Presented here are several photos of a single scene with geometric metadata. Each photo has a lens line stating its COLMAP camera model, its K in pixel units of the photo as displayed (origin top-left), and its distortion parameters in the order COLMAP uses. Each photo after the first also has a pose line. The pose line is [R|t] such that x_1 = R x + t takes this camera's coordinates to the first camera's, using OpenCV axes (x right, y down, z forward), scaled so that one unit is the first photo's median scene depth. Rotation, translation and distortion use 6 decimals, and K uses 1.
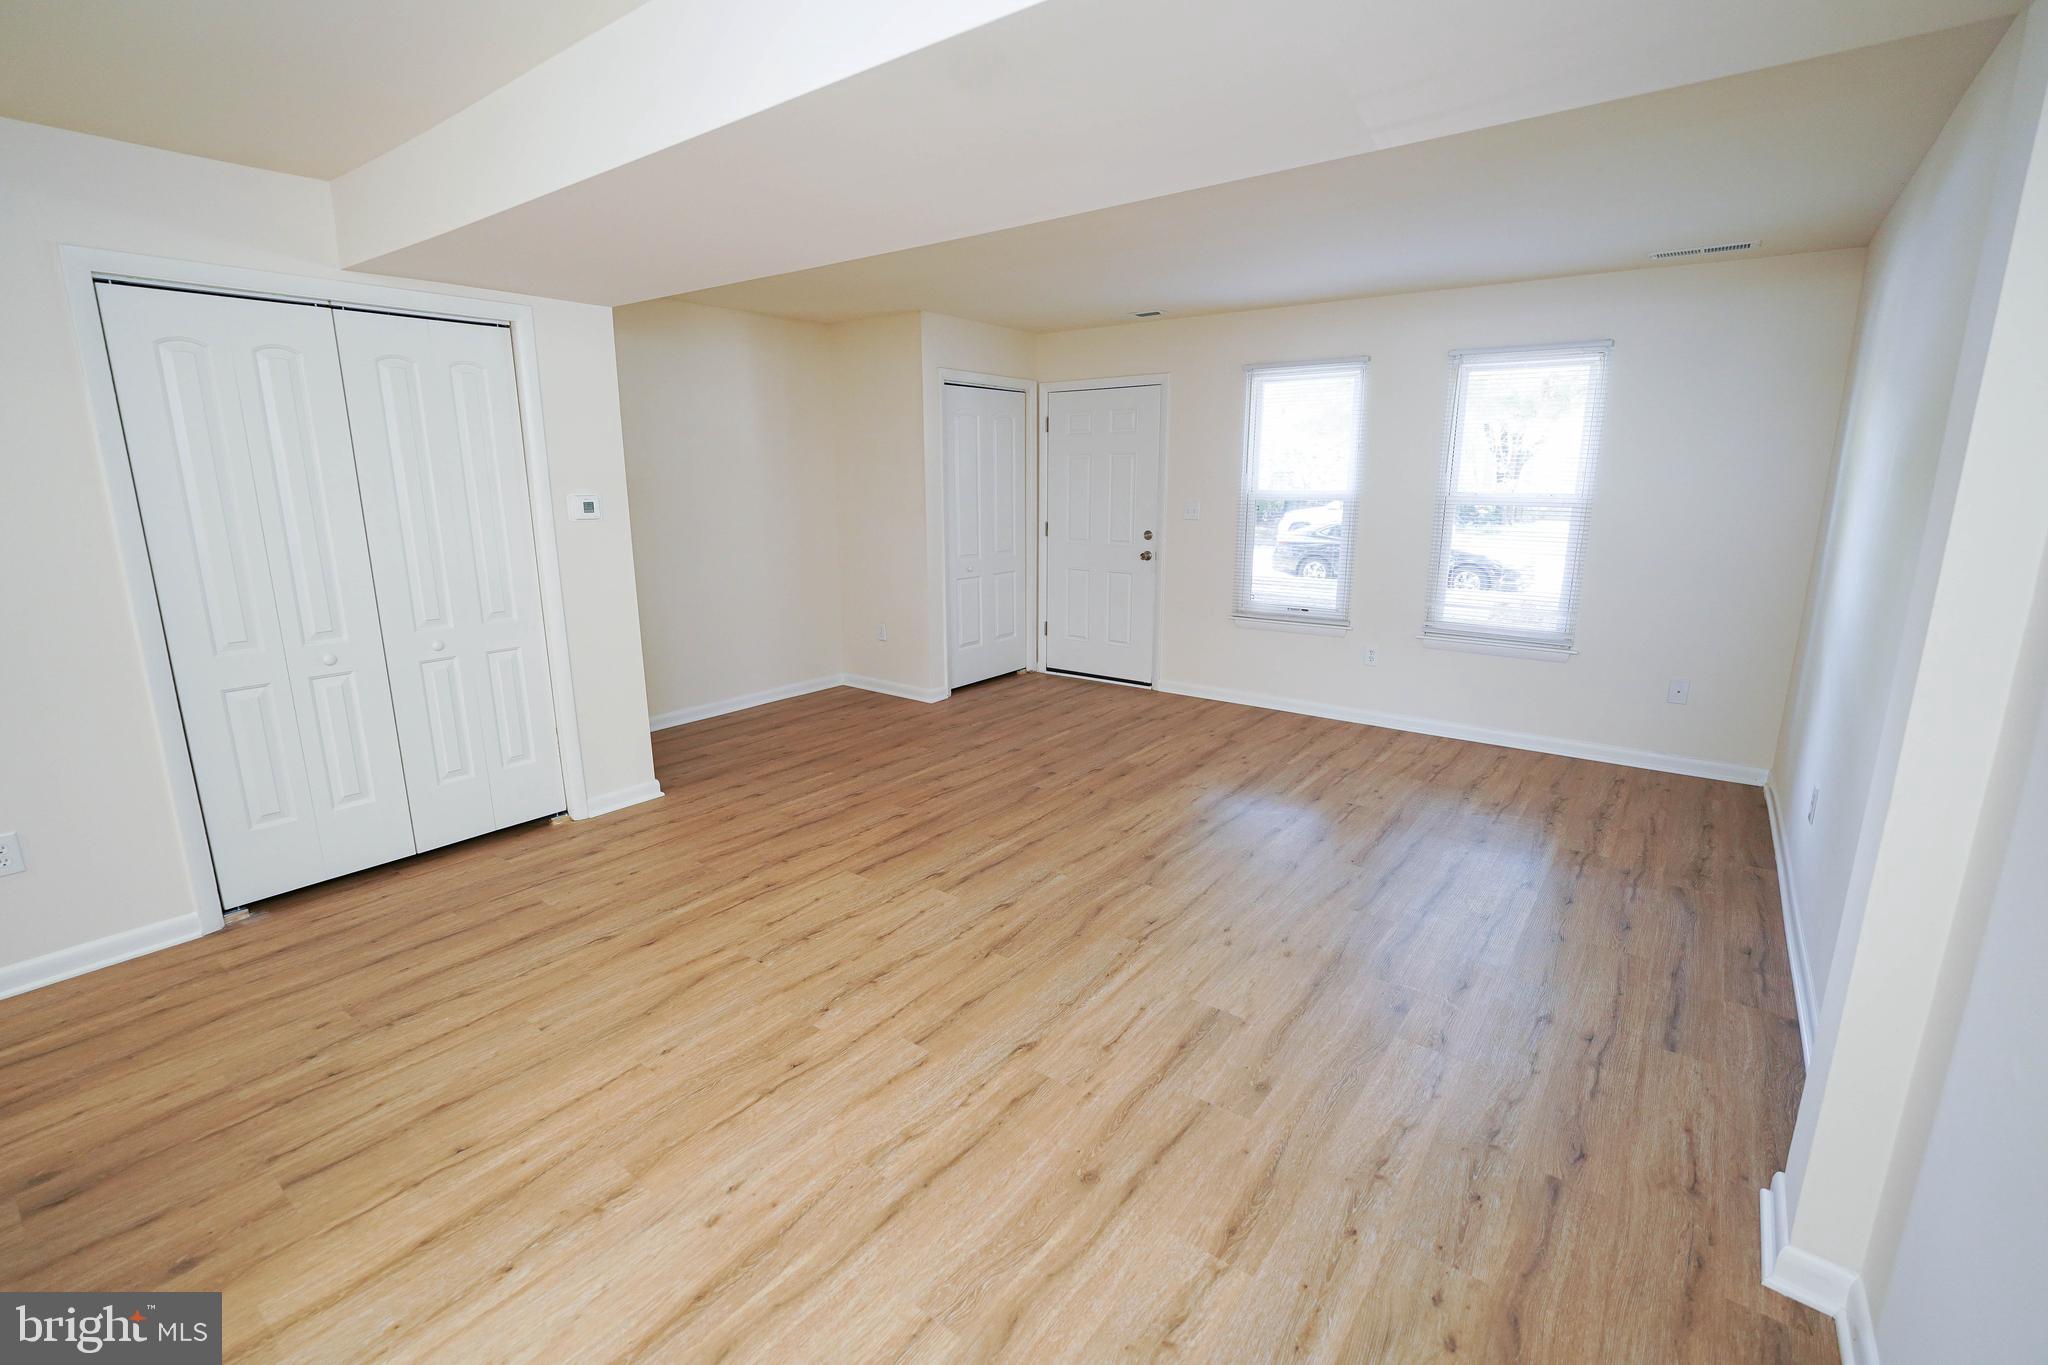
lens RADIAL K [[914.3, 0, 1022.9], [0, 914.3, 663.3], [0, 0, 1]] dist [-0.016680, 0.000067]
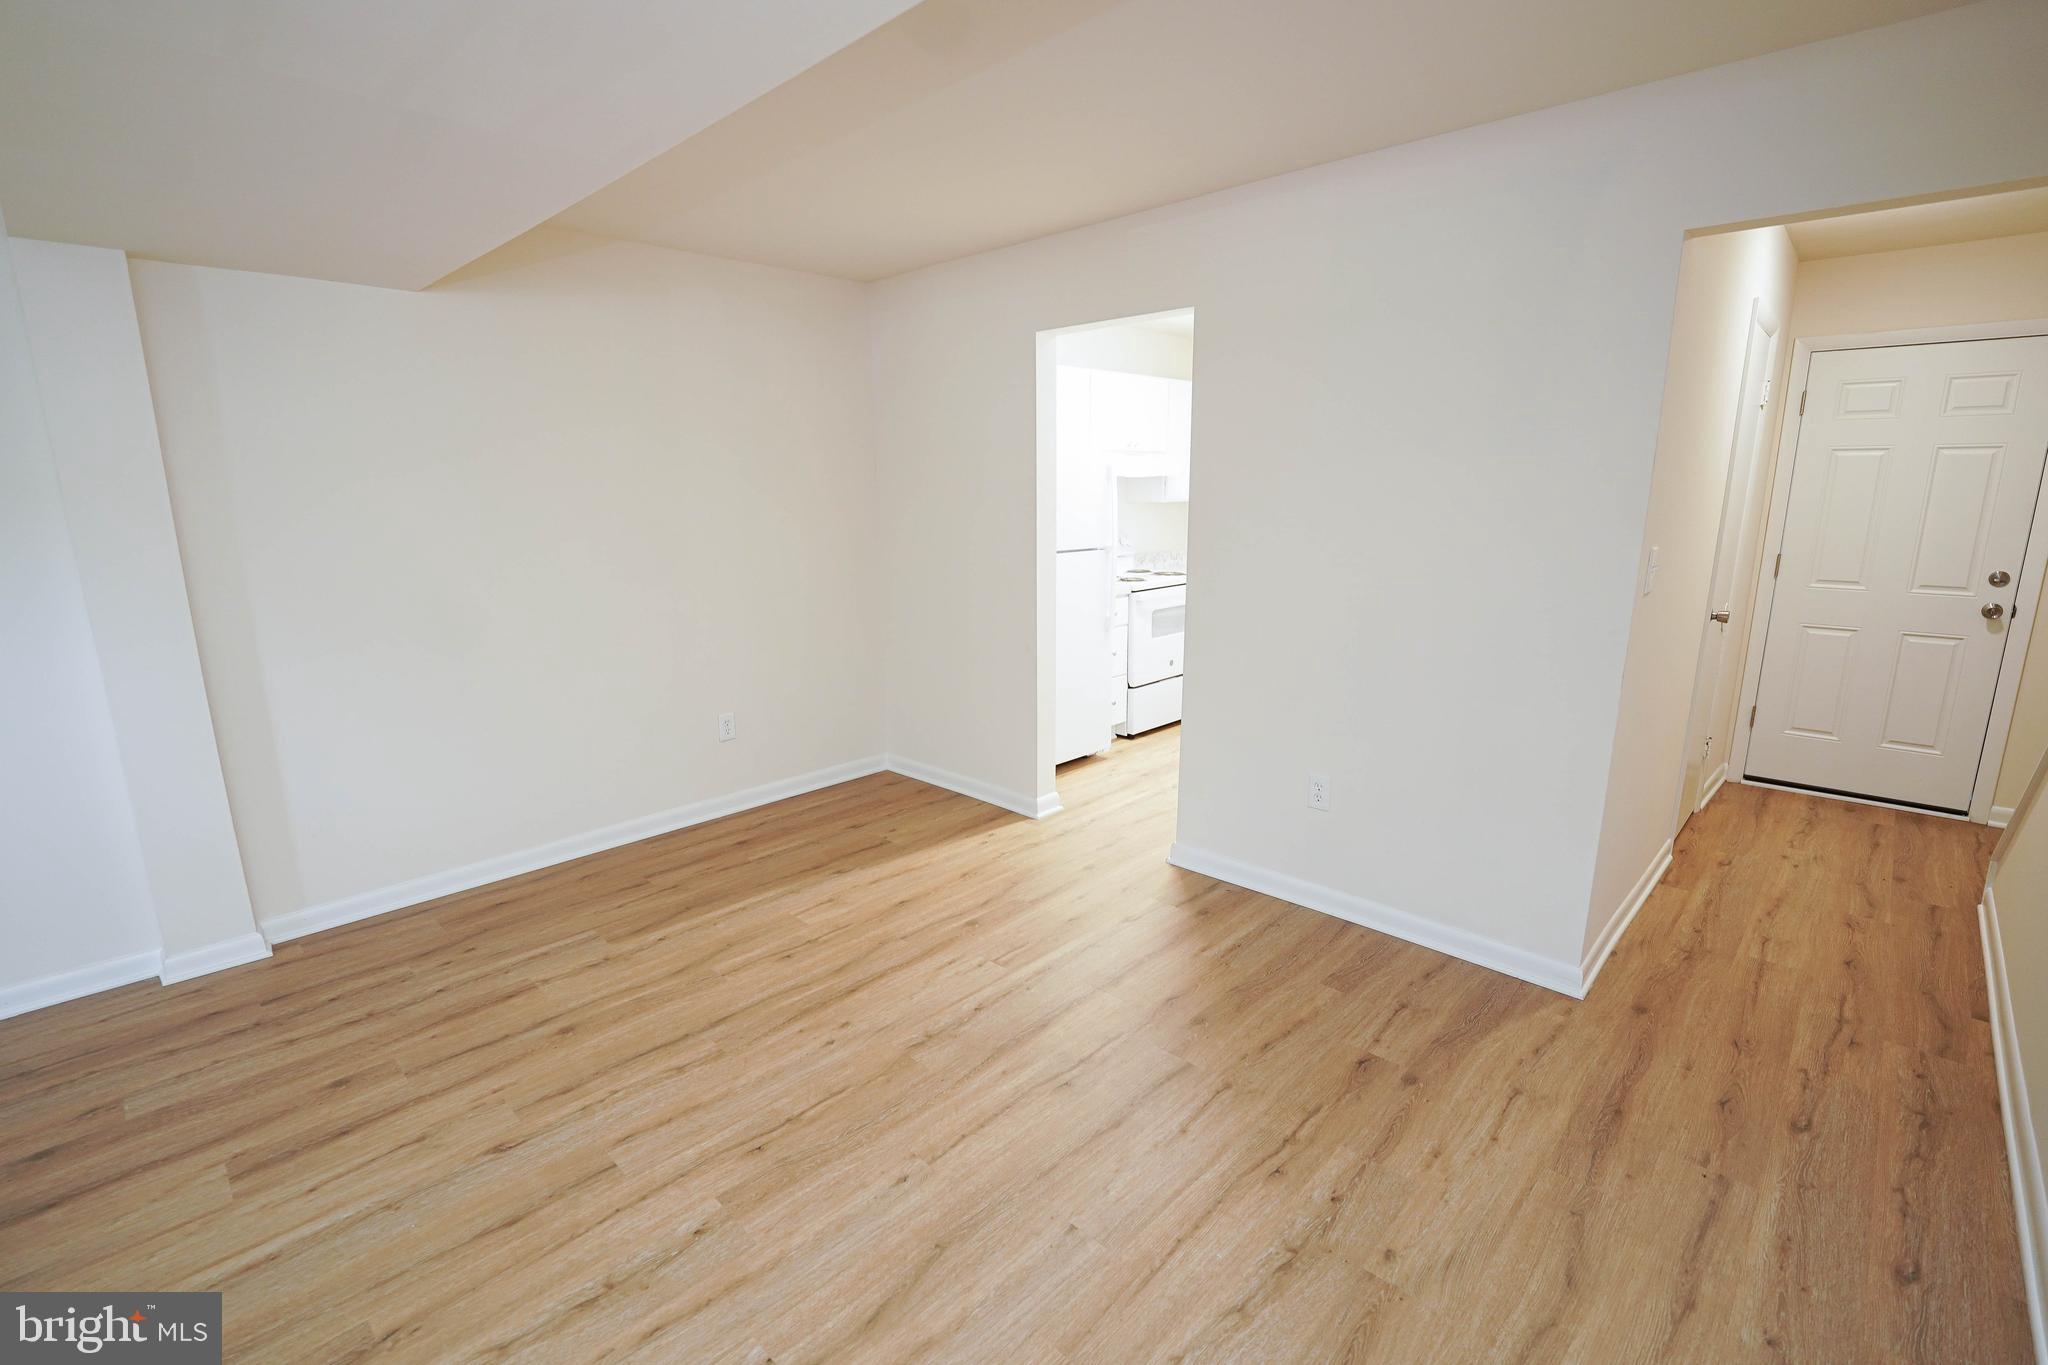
lens RADIAL K [[937.2, 0, 1029.5], [0, 937.2, 676.3], [0, 0, 1]] dist [-0.031922, 0.002362]
pose [[-0.992580, -0.008616, 0.121289, -0.505108], [0.040621, 0.916682, 0.397548, -0.271899], [-0.114609, 0.399525, -0.909530, 1.311637]]
